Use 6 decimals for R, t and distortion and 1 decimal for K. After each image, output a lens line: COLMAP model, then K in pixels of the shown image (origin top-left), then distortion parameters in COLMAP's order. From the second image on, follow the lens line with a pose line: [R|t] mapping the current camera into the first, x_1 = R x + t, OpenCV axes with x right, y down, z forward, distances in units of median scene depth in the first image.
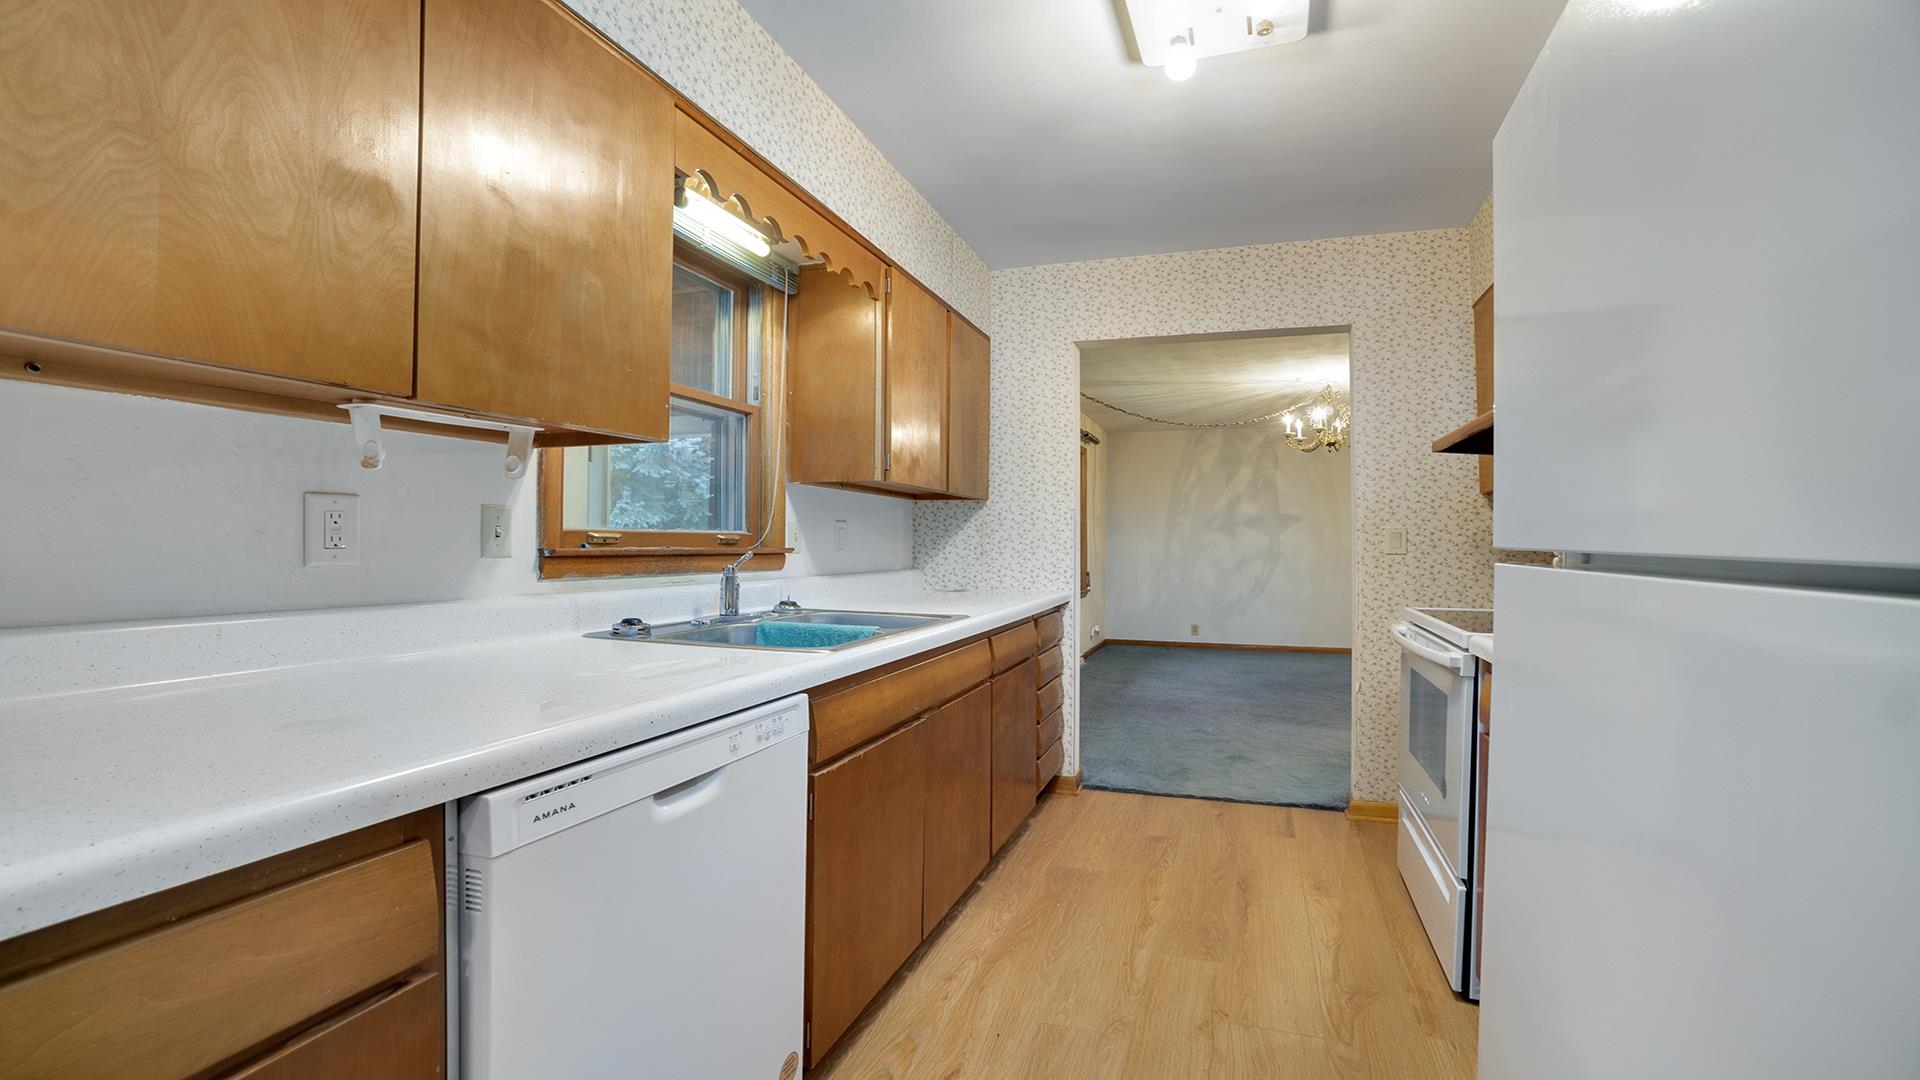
lens RADIAL K [[894.8, 0, 969.6], [0, 894.8, 541.7], [0, 0, 1]] dist [-0.002093, 0.000011]
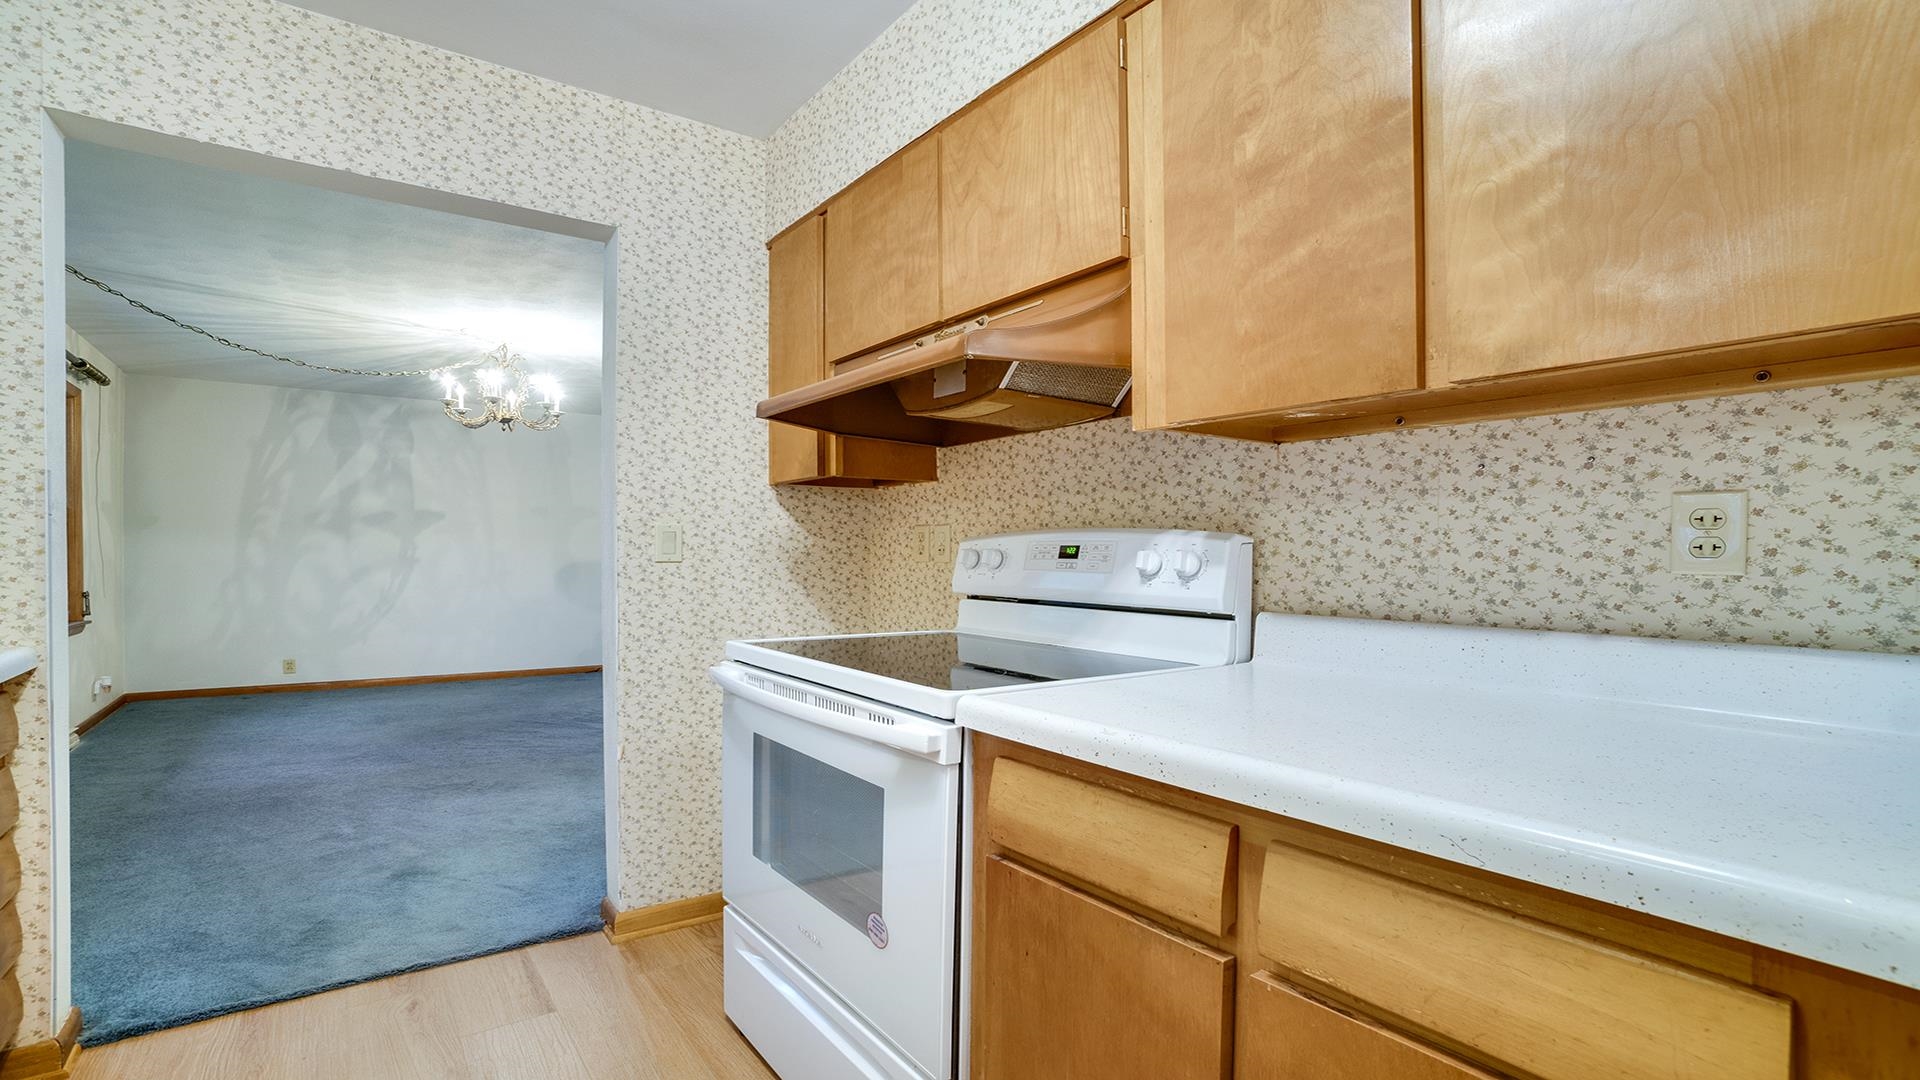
lens RADIAL K [[895.9, 0, 1014.8], [0, 895.9, 562.7], [0, 0, 1]] dist [-0.076645, 0.022342]
pose [[0.566866, -0.011246, 0.823733, 0.030723], [-0.004896, 0.999843, 0.017020, 0.000774], [-0.823795, -0.013681, 0.566722, 0.249345]]
